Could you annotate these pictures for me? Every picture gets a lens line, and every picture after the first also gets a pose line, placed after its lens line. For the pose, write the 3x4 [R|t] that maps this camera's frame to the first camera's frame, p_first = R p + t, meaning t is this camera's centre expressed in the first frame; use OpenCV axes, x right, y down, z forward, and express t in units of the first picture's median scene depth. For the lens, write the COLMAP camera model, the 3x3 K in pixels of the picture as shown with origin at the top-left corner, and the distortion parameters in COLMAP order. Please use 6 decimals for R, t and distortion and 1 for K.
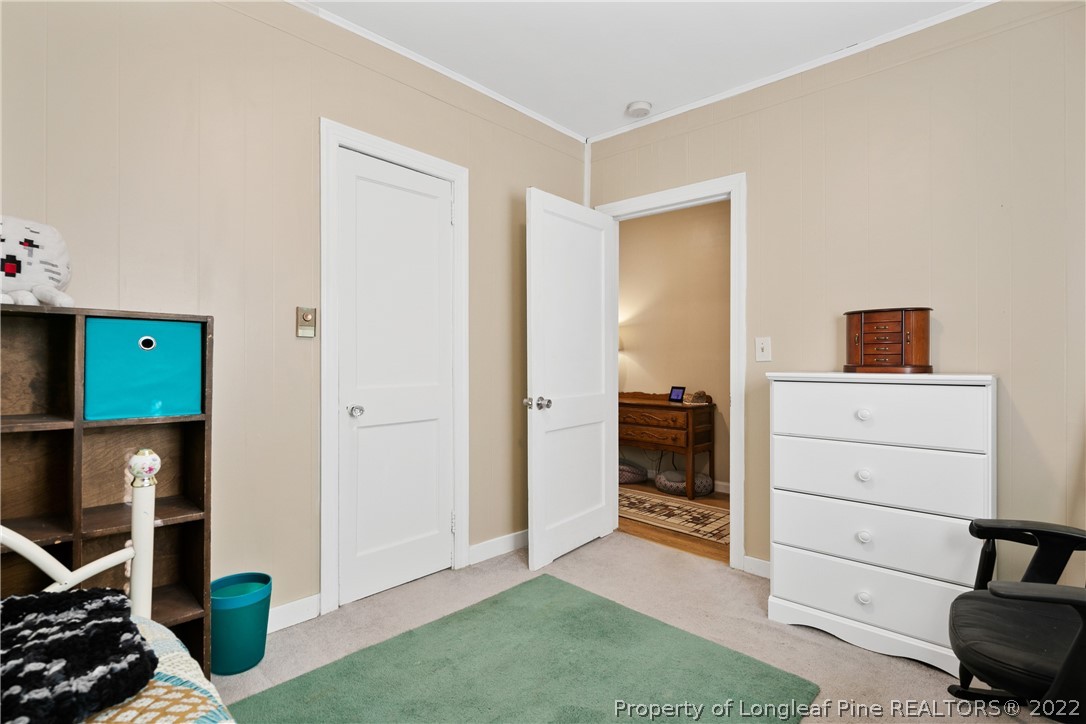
lens RADIAL K [[533.8, 0, 543.0], [0, 533.8, 362.0], [0, 0, 1]] dist [-0.002271, -0.001681]
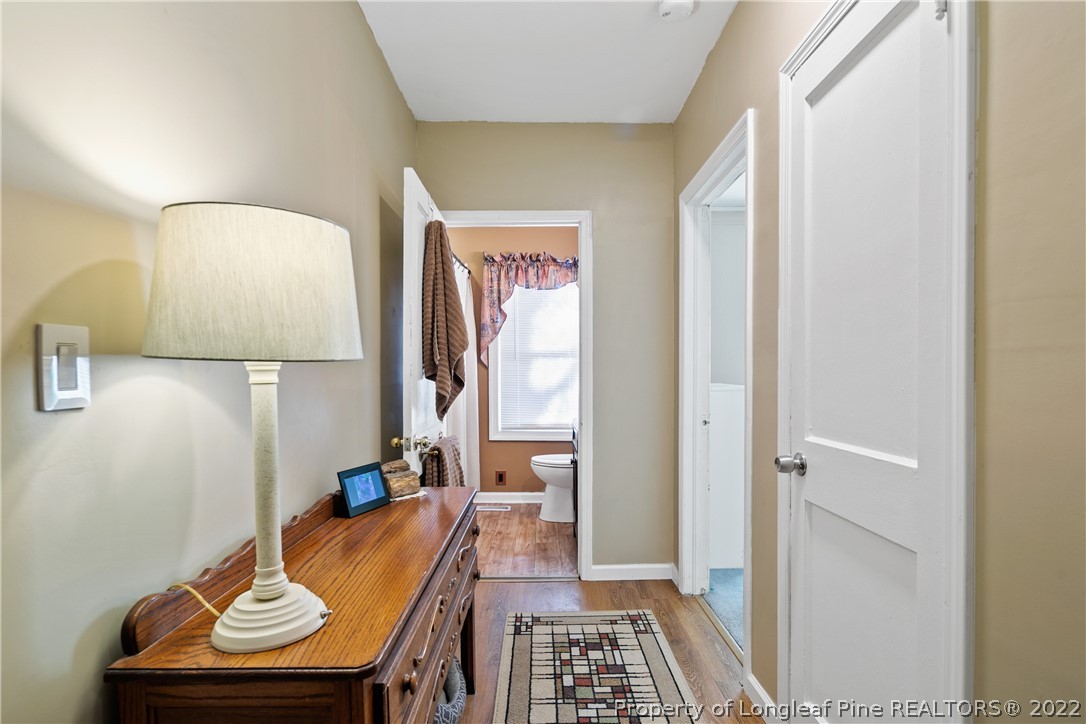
lens RADIAL K [[510.8, 0, 543.0], [0, 510.8, 362.0], [0, 0, 1]] dist [-0.001381, -0.000339]
pose [[-0.678844, 0.010043, 0.734214, -0.140617], [0.002623, 0.999933, -0.011253, -0.033696], [-0.734278, -0.005713, -0.678825, 1.892024]]
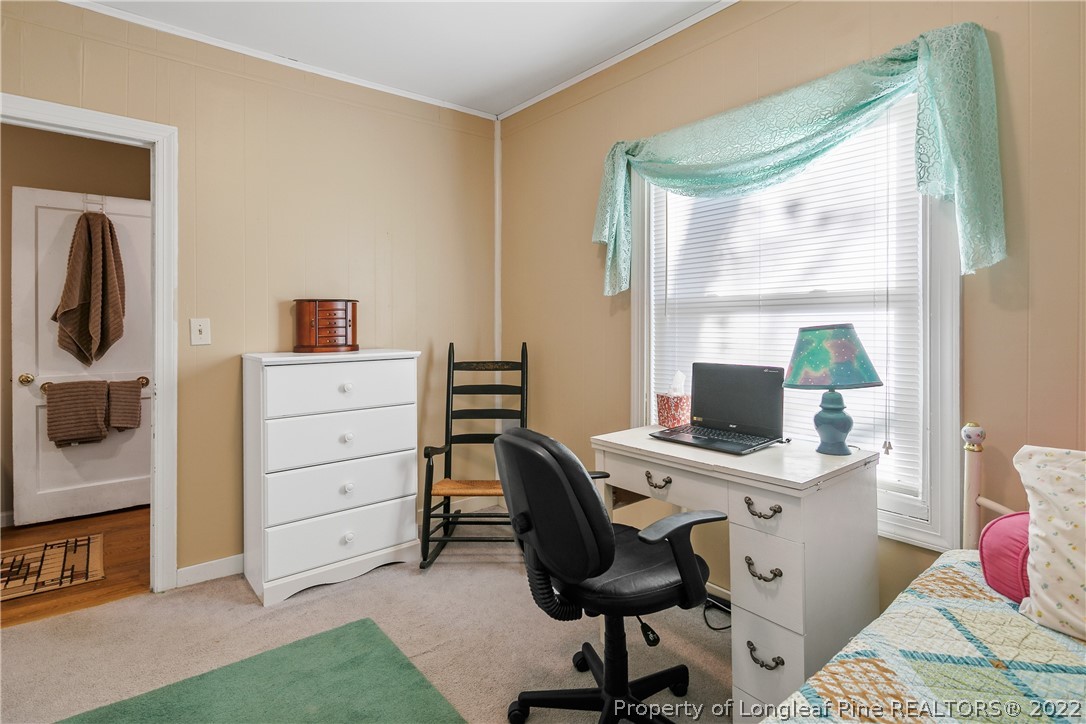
lens RADIAL K [[506.3, 0, 541.2], [0, 506.3, 333.1], [0, 0, 1]] dist [-0.002029, -0.000928]
pose [[0.126629, -0.003422, 0.991944, -0.355675], [0.008400, 0.999962, 0.002377, -0.017295], [-0.991915, 0.008031, 0.126653, 0.303995]]
